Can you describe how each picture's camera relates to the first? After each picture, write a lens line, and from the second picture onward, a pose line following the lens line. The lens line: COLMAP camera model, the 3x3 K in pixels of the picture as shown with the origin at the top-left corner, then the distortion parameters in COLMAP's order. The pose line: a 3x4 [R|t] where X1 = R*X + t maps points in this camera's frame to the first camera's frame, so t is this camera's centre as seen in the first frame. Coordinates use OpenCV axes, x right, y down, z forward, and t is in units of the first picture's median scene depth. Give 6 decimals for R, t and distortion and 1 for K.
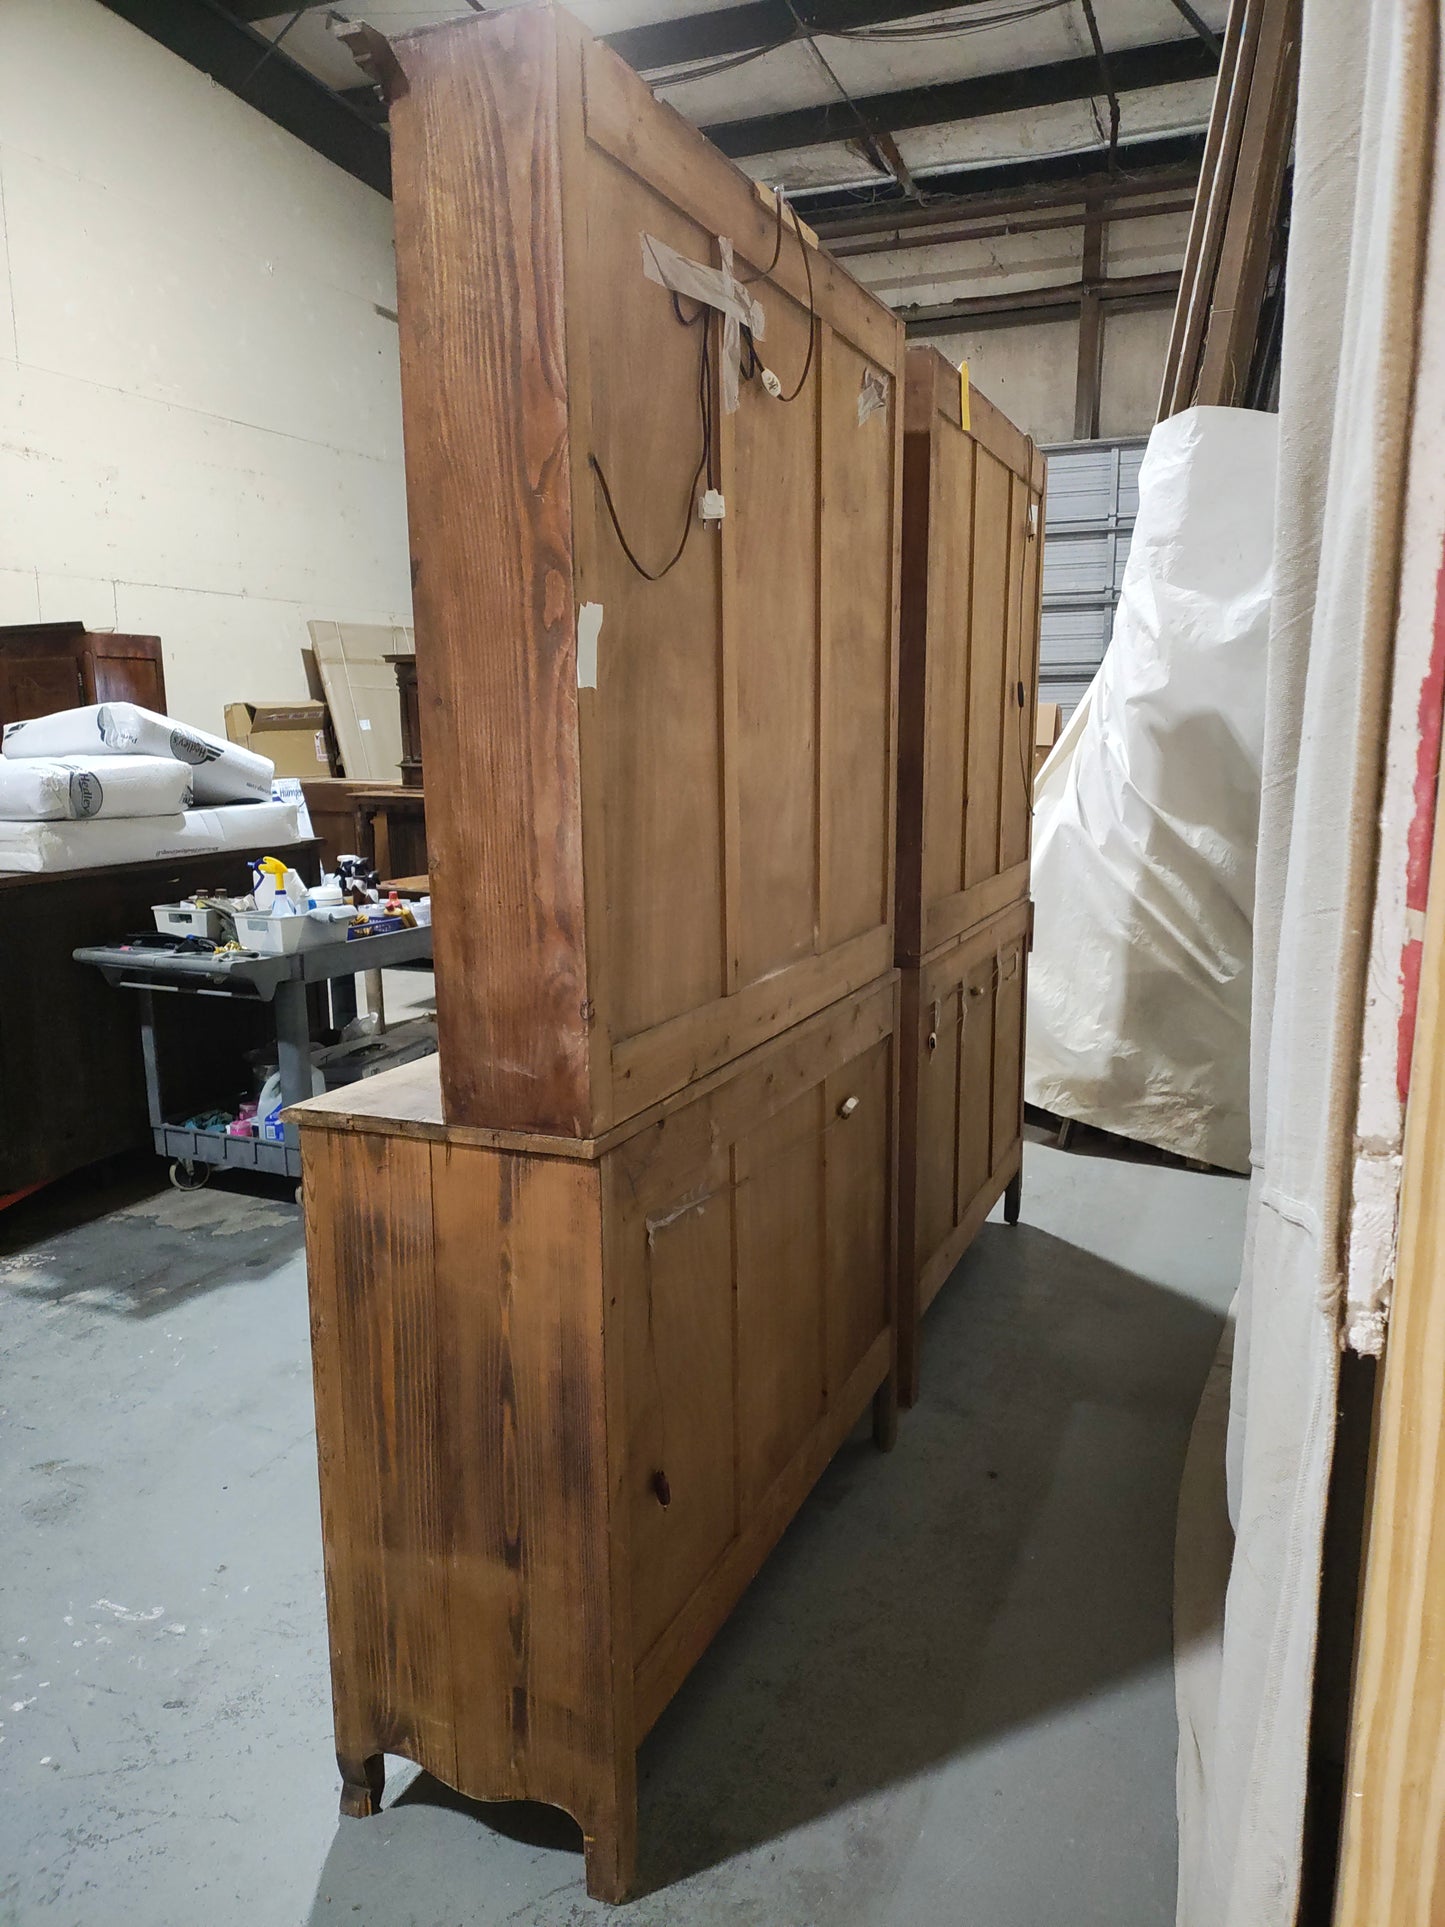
lens RADIAL K [[1379.4, 0, 722.3], [0, 1379.4, 956.5], [0, 0, 1]] dist [0.107293, -0.172109]
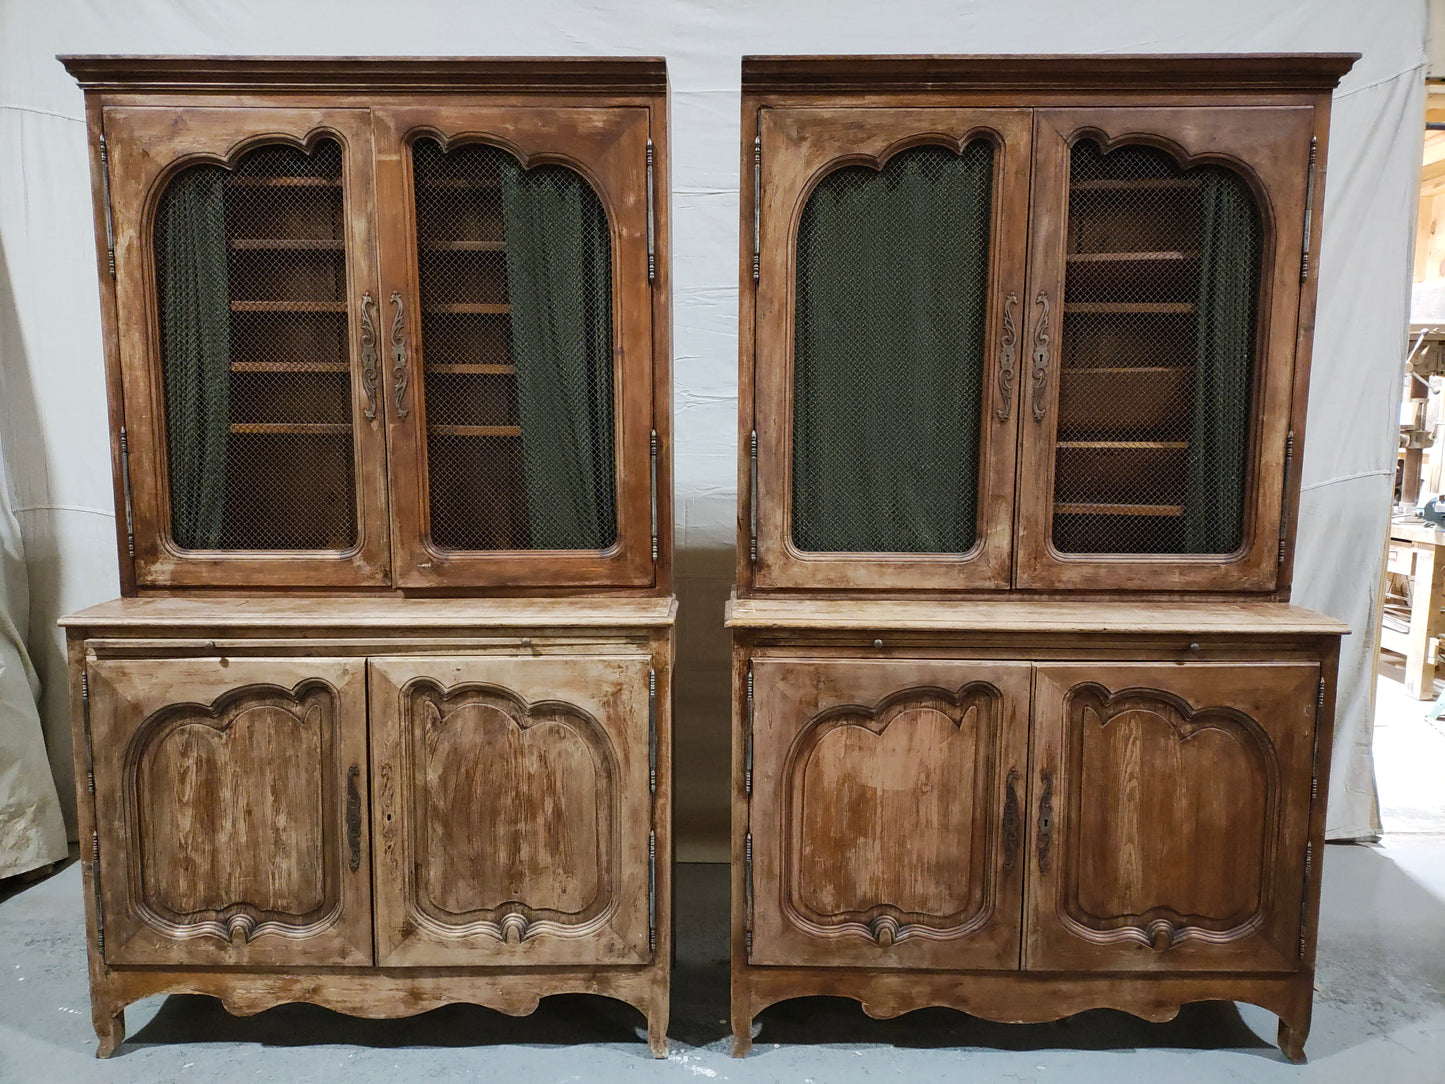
lens RADIAL K [[1034.4, 0, 717.3], [0, 1034.4, 539.2], [0, 0, 1]] dist [0.107293, -0.172109]
pose [[-0.372545, -0.108848, 0.921609, -1.228183], [0.148744, 0.973254, 0.175075, -0.334185], [-0.916016, 0.202307, -0.346390, 2.207817]]
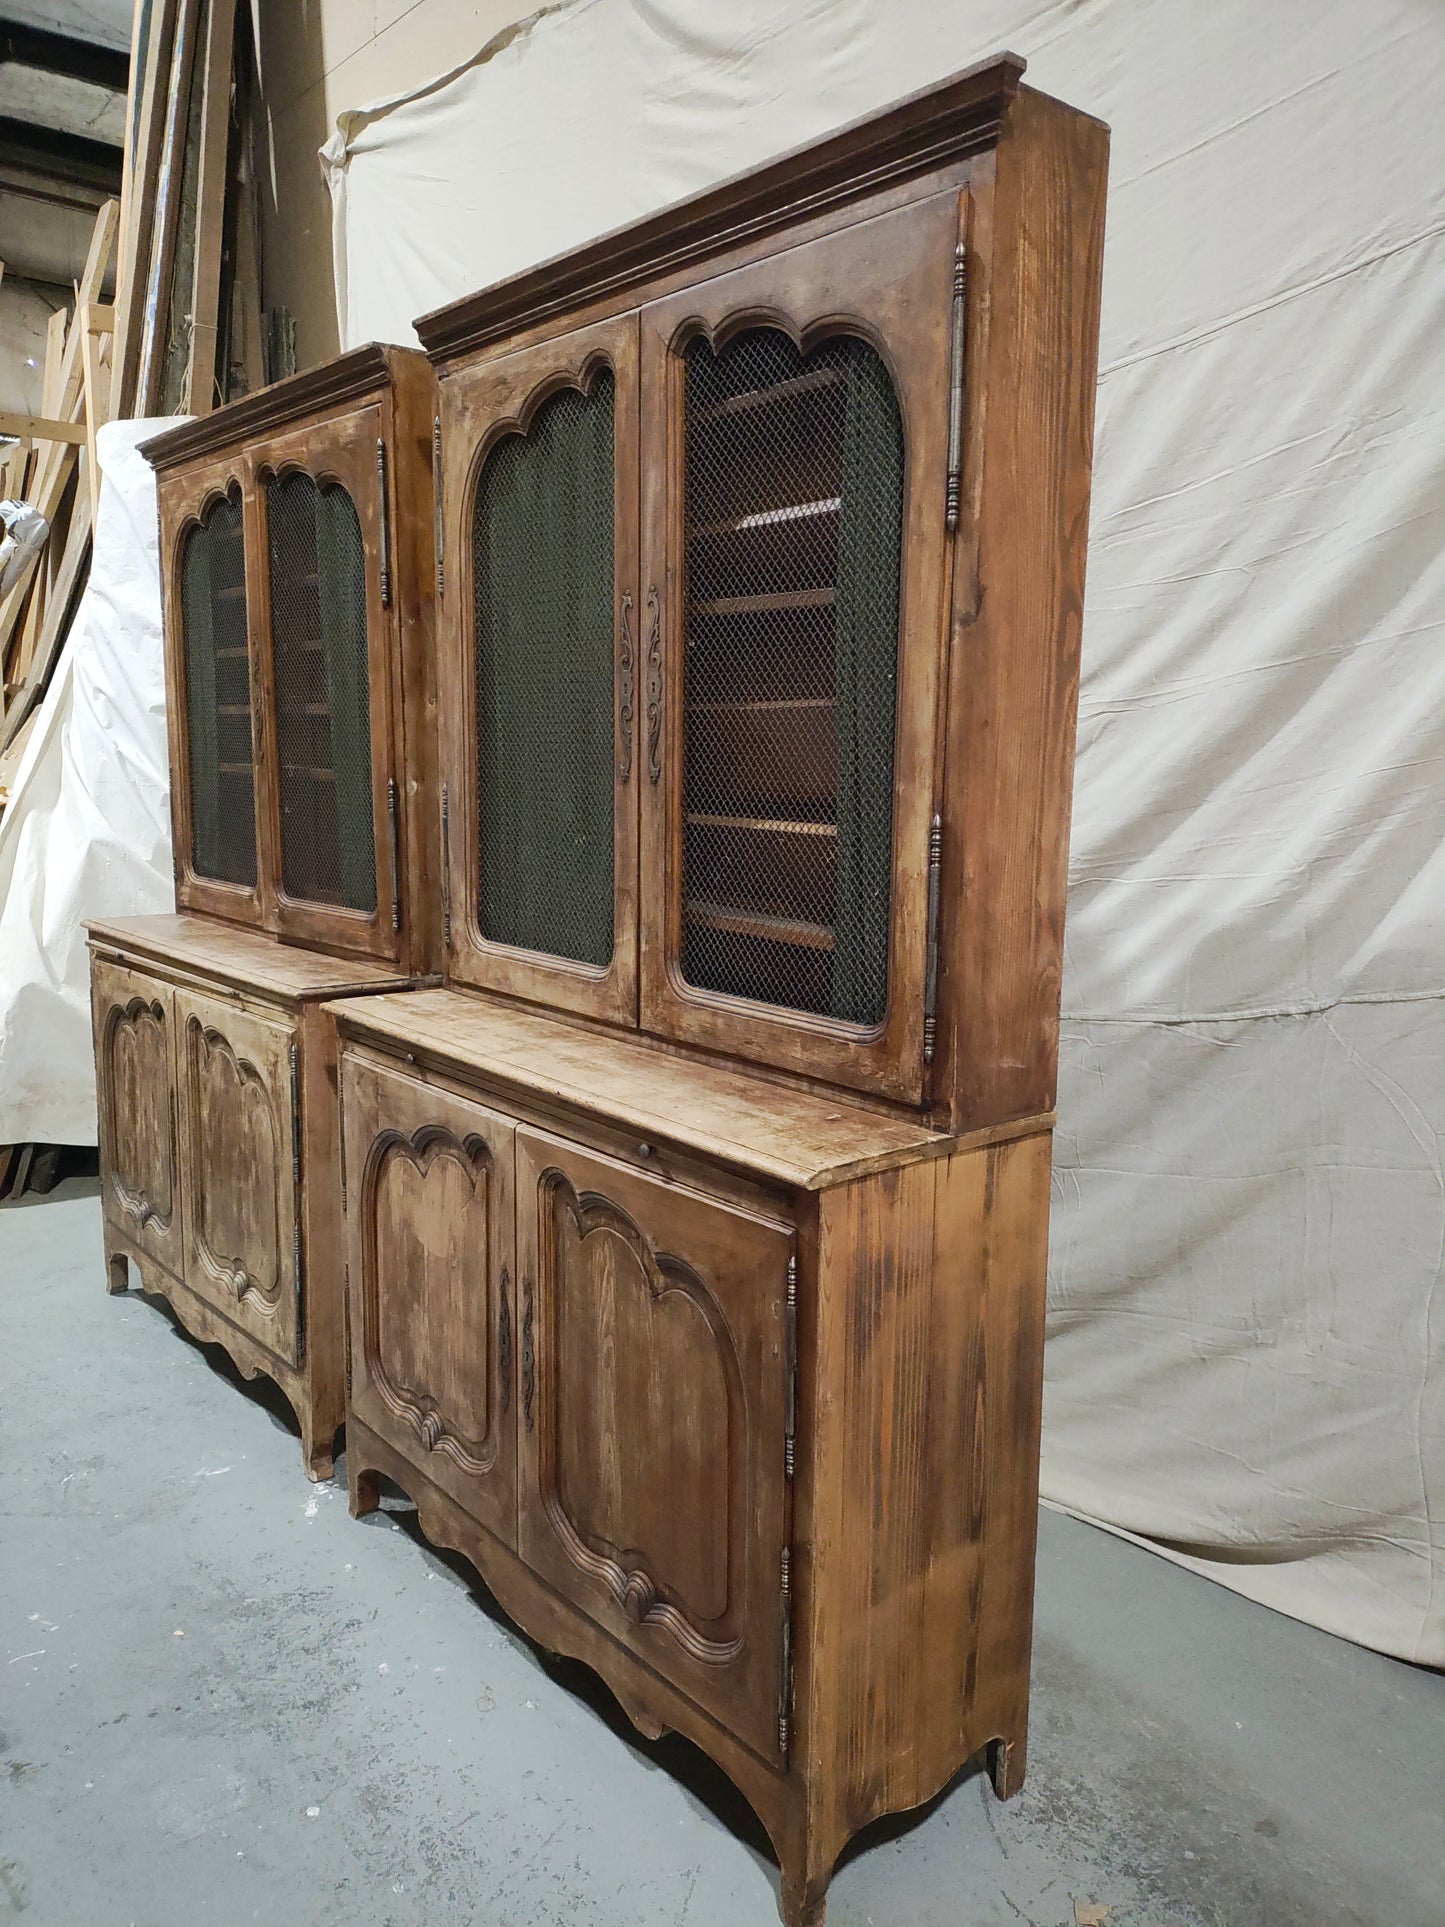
lens RADIAL K [[1403.2, 0, 722.5], [0, 1403.2, 963.5], [0, 0, 1]] dist [0.112796, -0.181042]
pose [[0.463768, -0.123755, 0.877271, -1.174873], [0.124604, 0.989465, 0.073711, -0.102524], [-0.877150, 0.075127, 0.474303, 0.647994]]
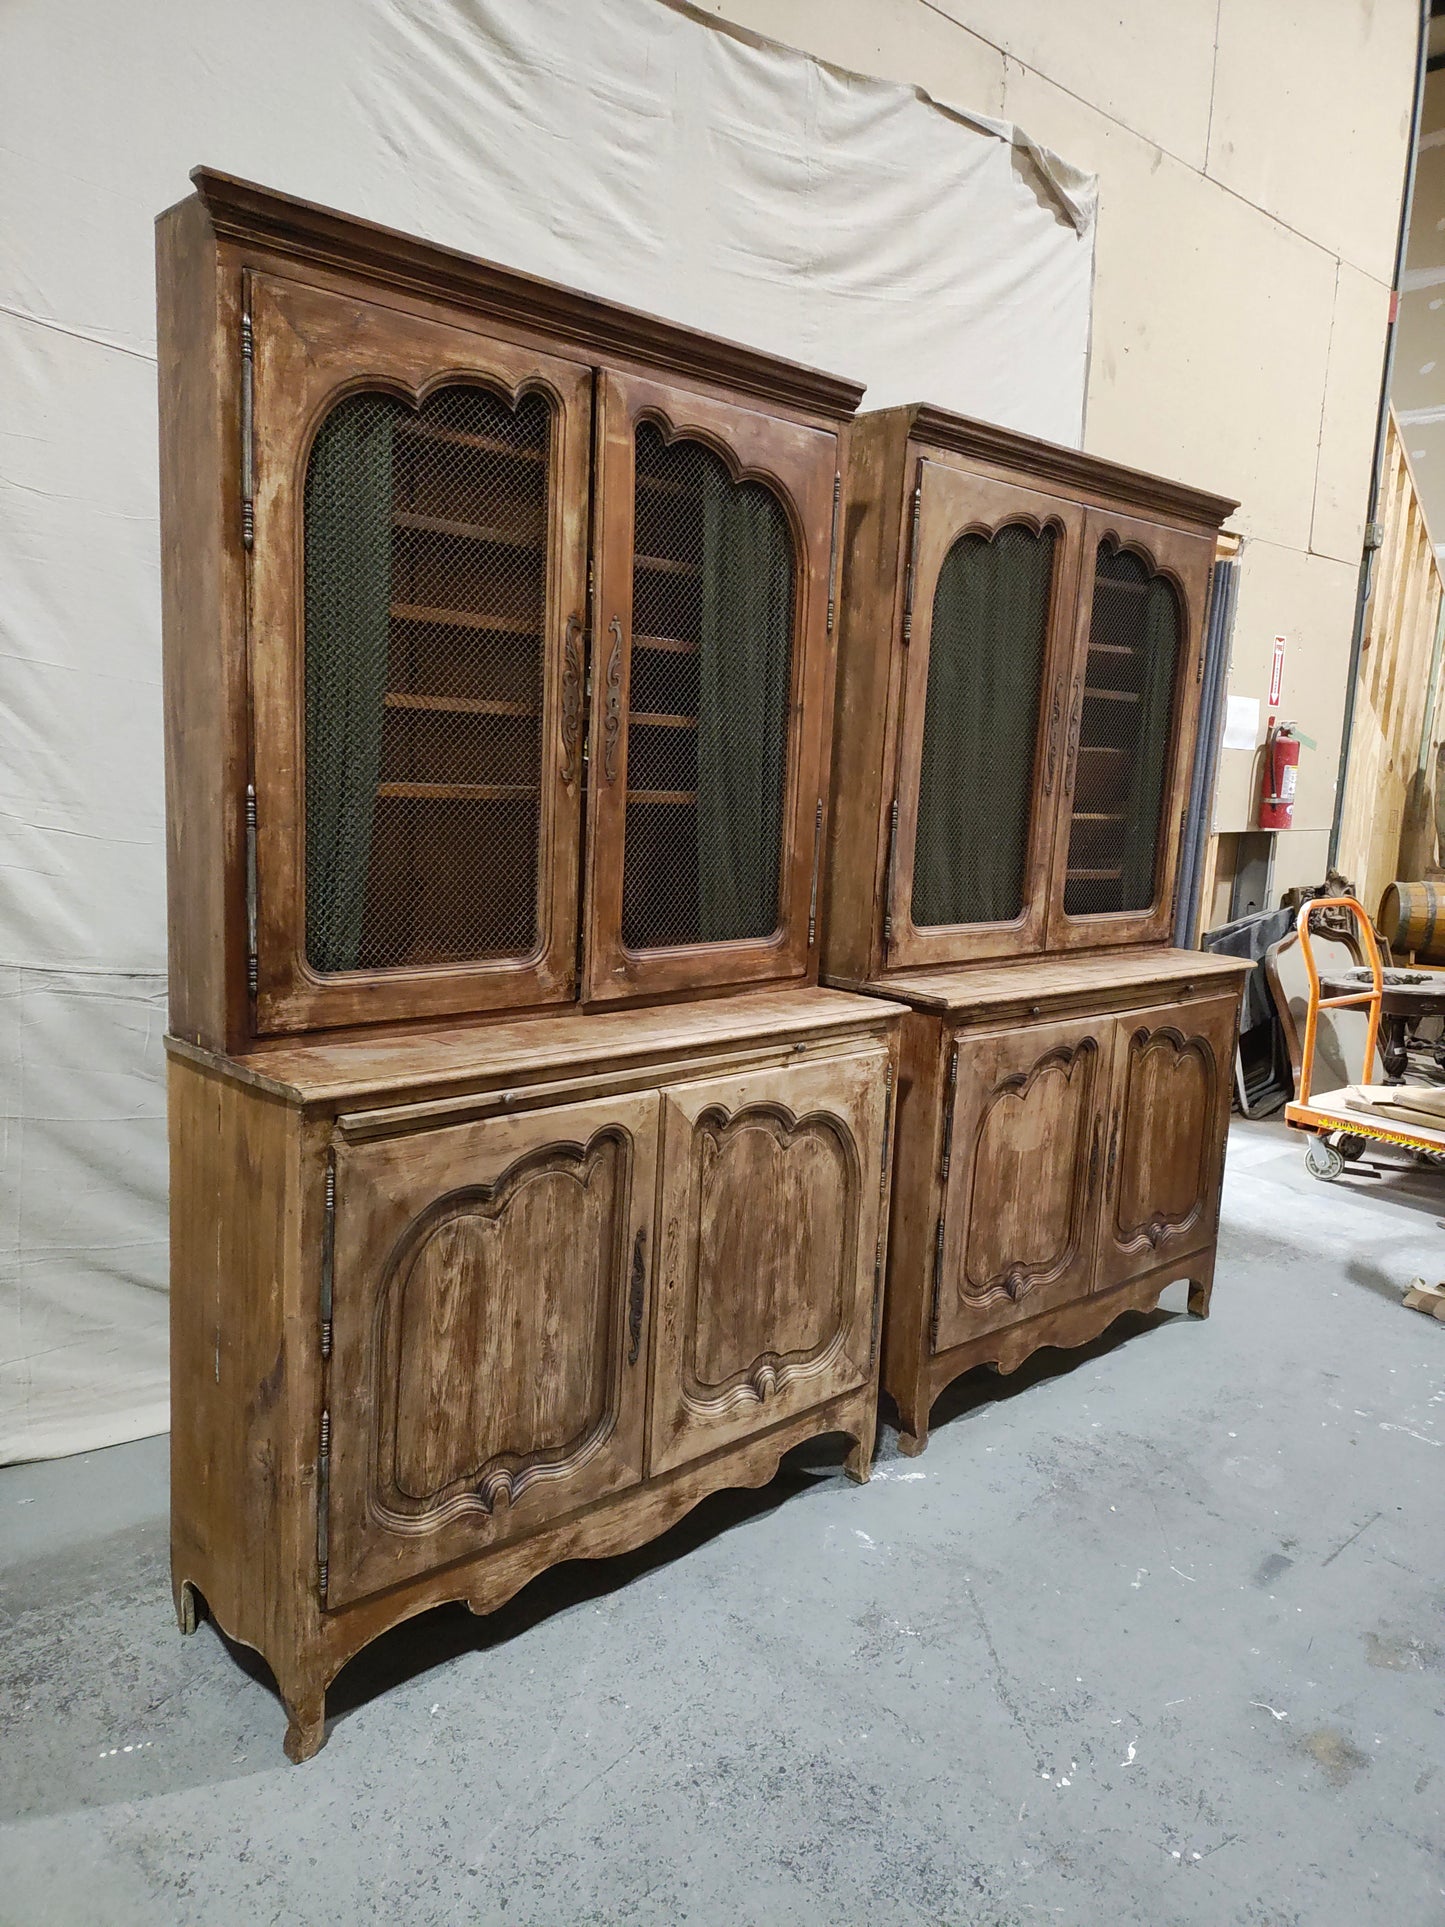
lens RADIAL K [[1379.4, 0, 722.3], [0, 1379.4, 956.5], [0, 0, 1]] dist [0.107293, -0.172109]
pose [[-0.908122, -0.095034, 0.407778, -0.464871], [0.026618, 0.958828, 0.282737, -0.538634], [-0.417859, 0.267614, -0.868203, 3.325118]]
